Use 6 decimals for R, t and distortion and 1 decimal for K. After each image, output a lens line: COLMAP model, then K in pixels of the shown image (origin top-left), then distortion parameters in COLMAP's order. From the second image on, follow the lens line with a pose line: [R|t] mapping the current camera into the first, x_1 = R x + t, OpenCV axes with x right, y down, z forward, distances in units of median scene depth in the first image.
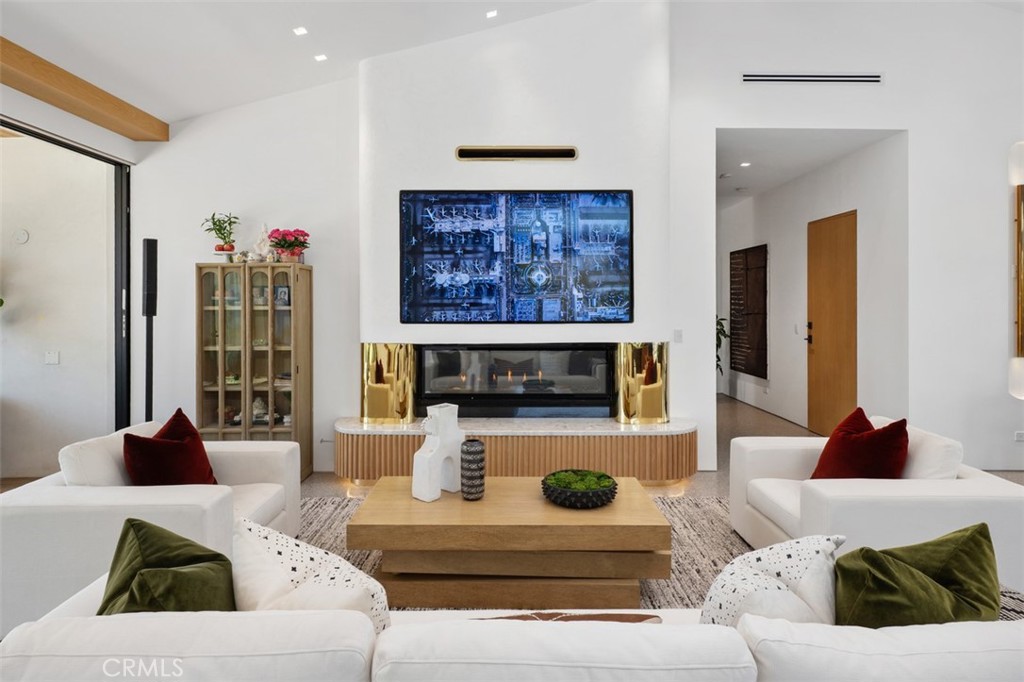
lens RADIAL K [[529.4, 0, 515.7], [0, 529.4, 316.6], [0, 0, 1]] dist [0.015597, -0.000168]
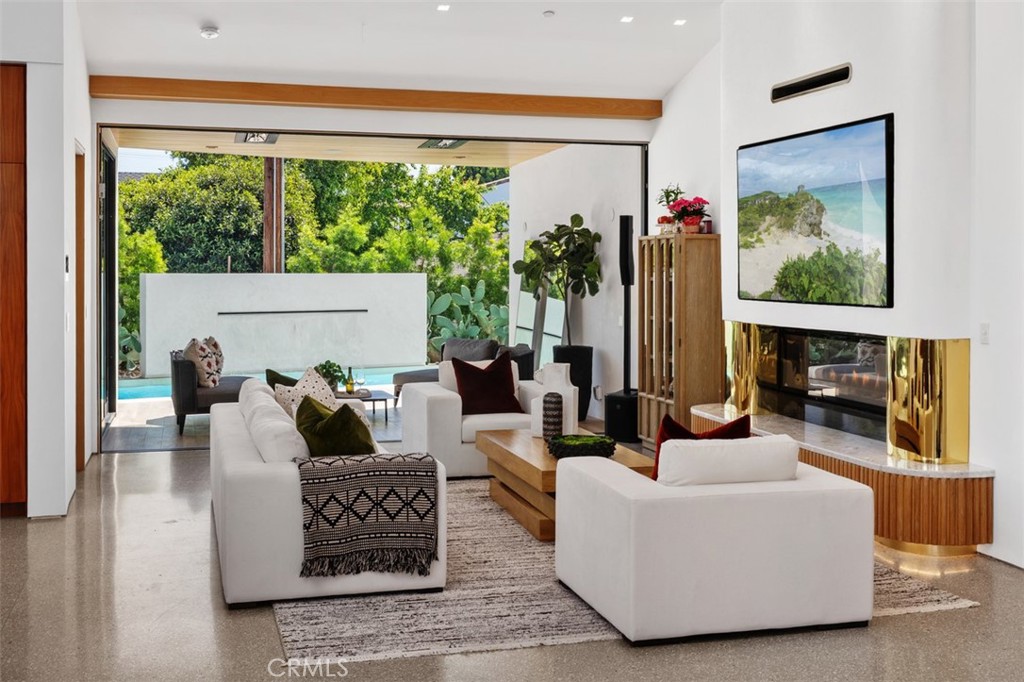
lens RADIAL K [[1191.7, 0, 508.8], [0, 1191.7, 268.6], [0, 0, 1]] dist [-0.003312, -0.001225]
pose [[0.260292, 0.002824, -0.965526, 1.579417], [0.004208, 0.999983, 0.004059, -0.047489], [0.965521, -0.005119, 0.260275, 0.121137]]
